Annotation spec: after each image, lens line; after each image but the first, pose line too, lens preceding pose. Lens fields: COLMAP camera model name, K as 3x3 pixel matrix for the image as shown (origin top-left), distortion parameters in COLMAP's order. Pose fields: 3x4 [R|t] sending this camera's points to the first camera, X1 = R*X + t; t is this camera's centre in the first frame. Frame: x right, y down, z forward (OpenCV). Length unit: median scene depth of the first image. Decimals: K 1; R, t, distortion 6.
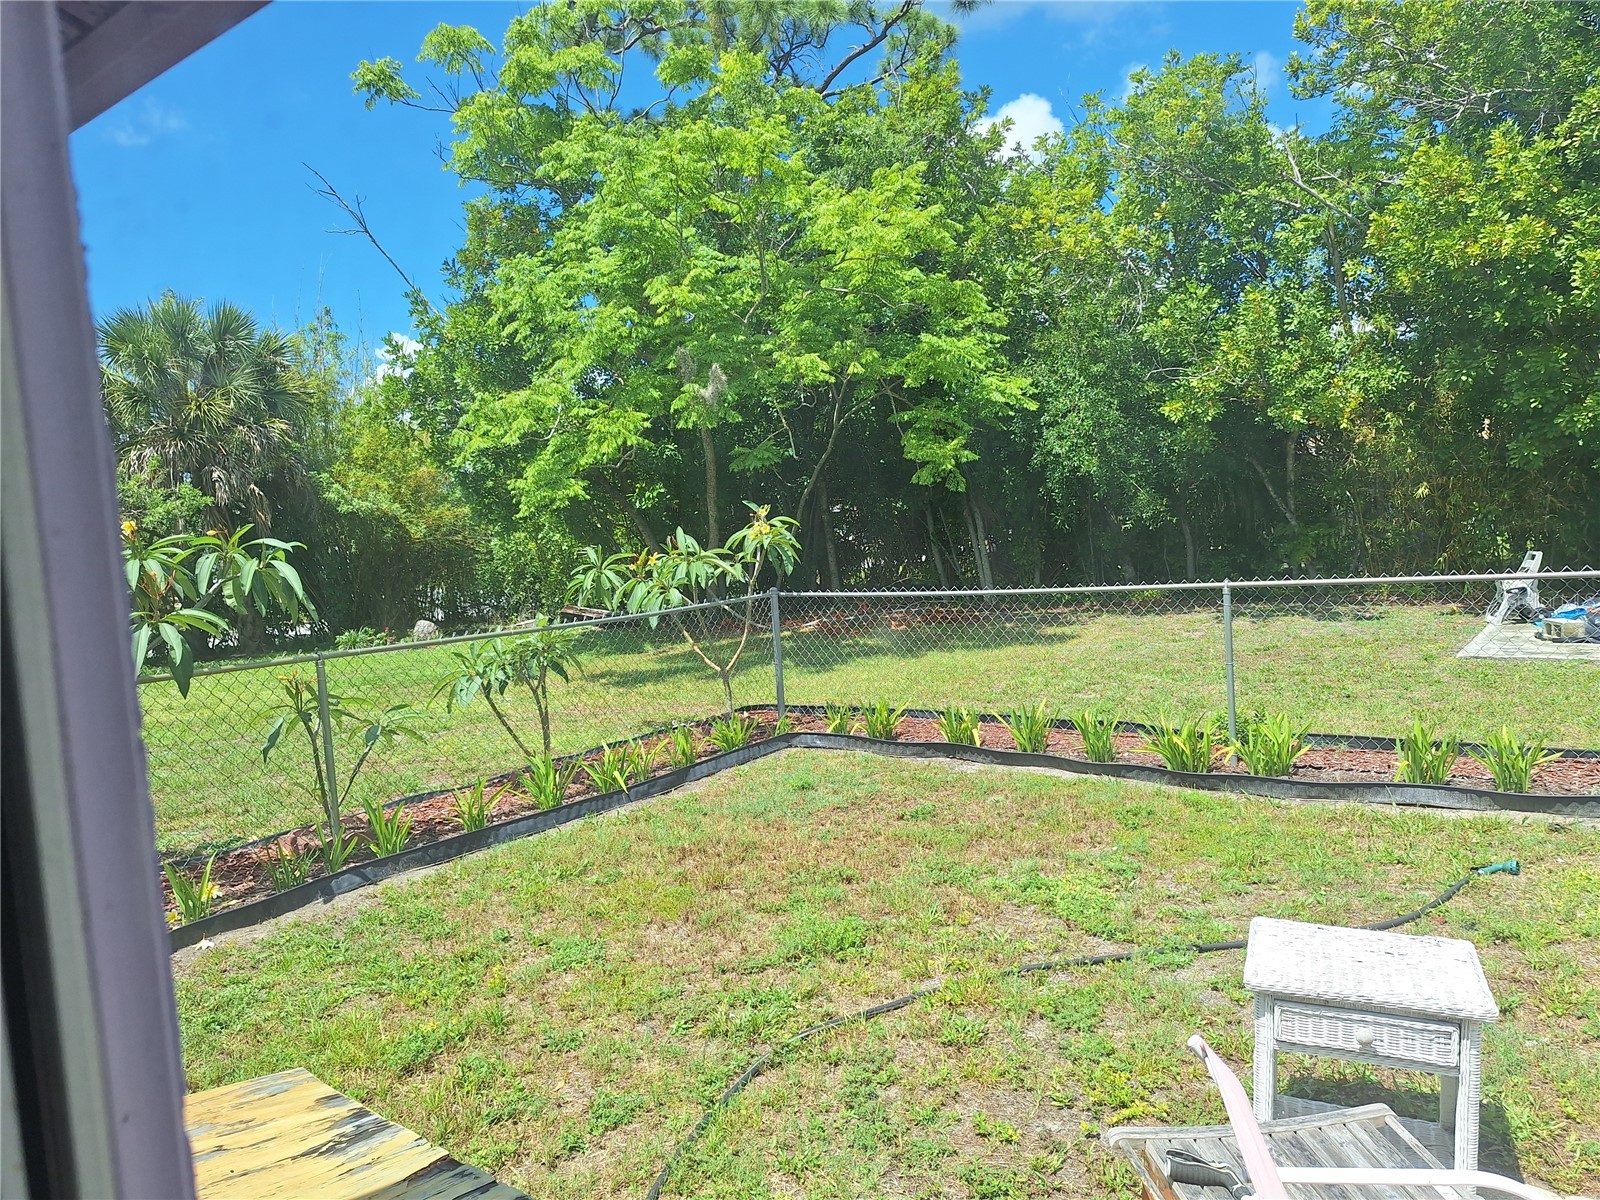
lens RADIAL K [[1101.7, 0, 808.9], [0, 1101.7, 601.9], [0, 0, 1]] dist [0.081954, -0.148269]
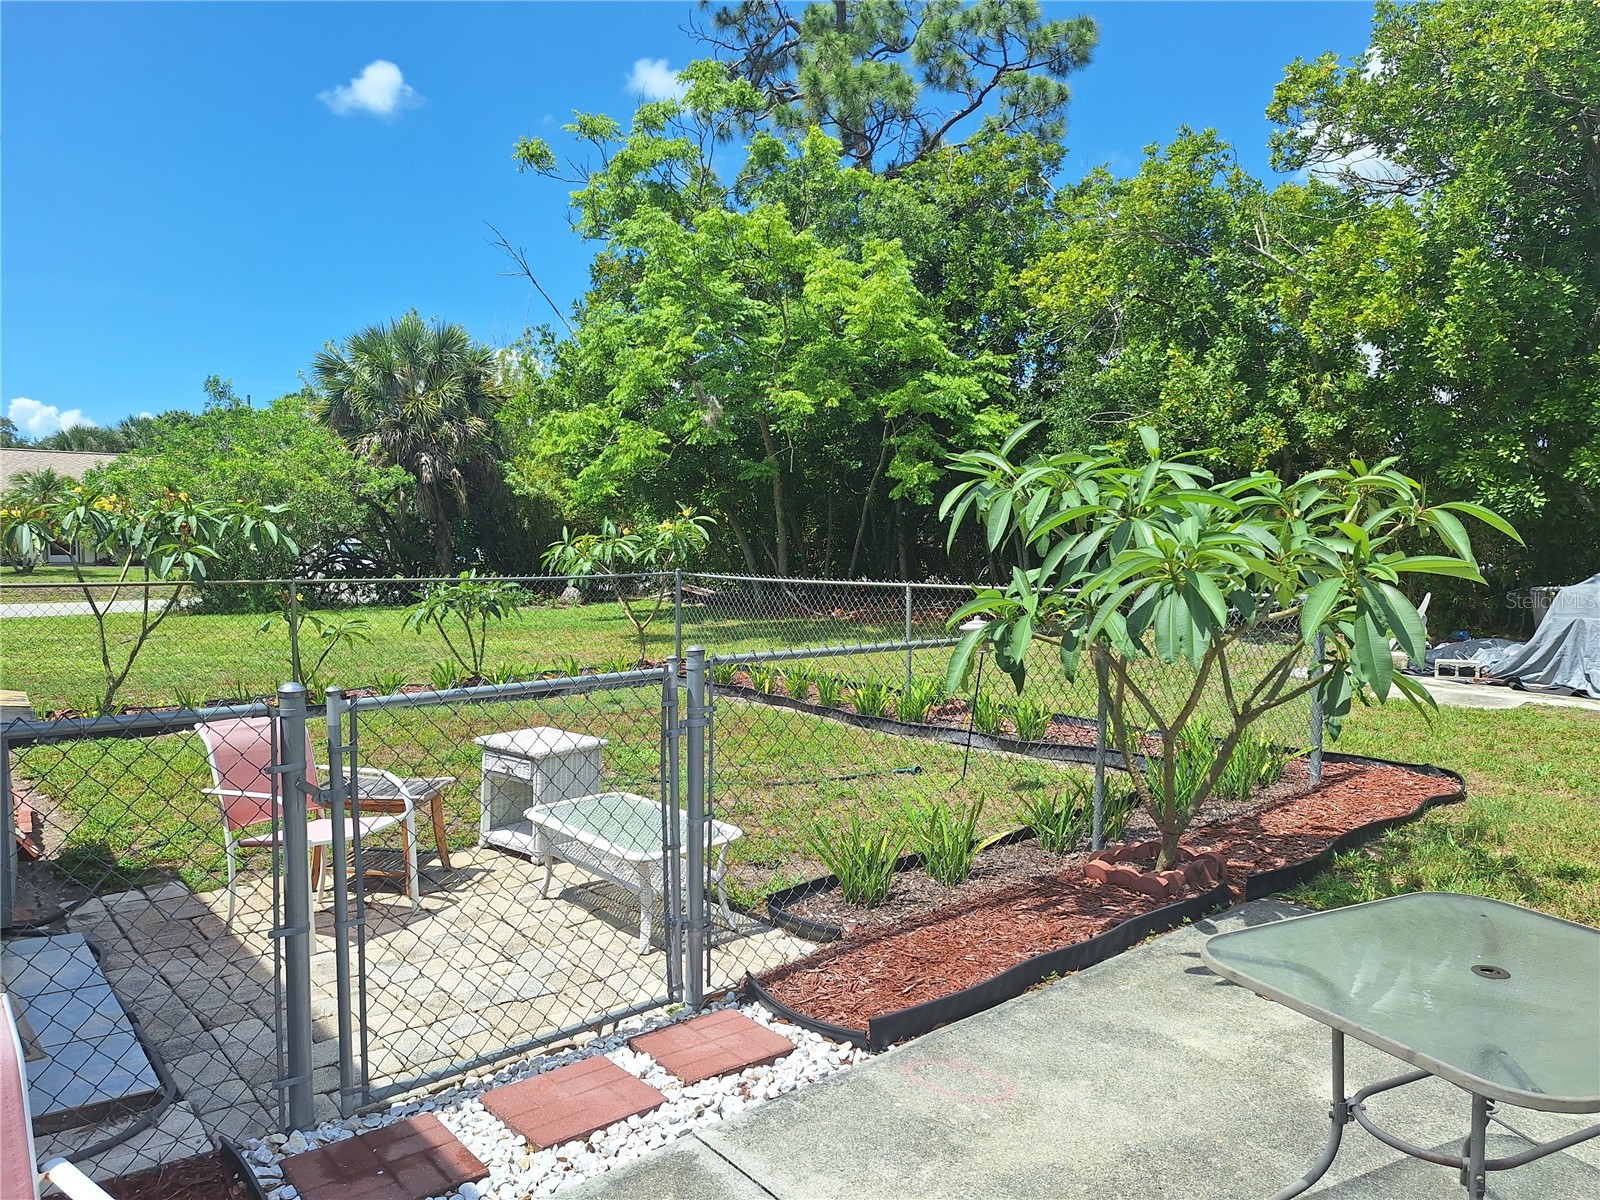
lens RADIAL K [[1053.8, 0, 800.0], [0, 1053.8, 600.0], [0, 0, 1]] dist [0.069763, -0.122241]
pose [[0.974665, 0.077538, -0.209799, 0.195354], [-0.076988, 0.996974, 0.010800, -0.000271], [0.210001, 0.005626, 0.977685, -0.119531]]
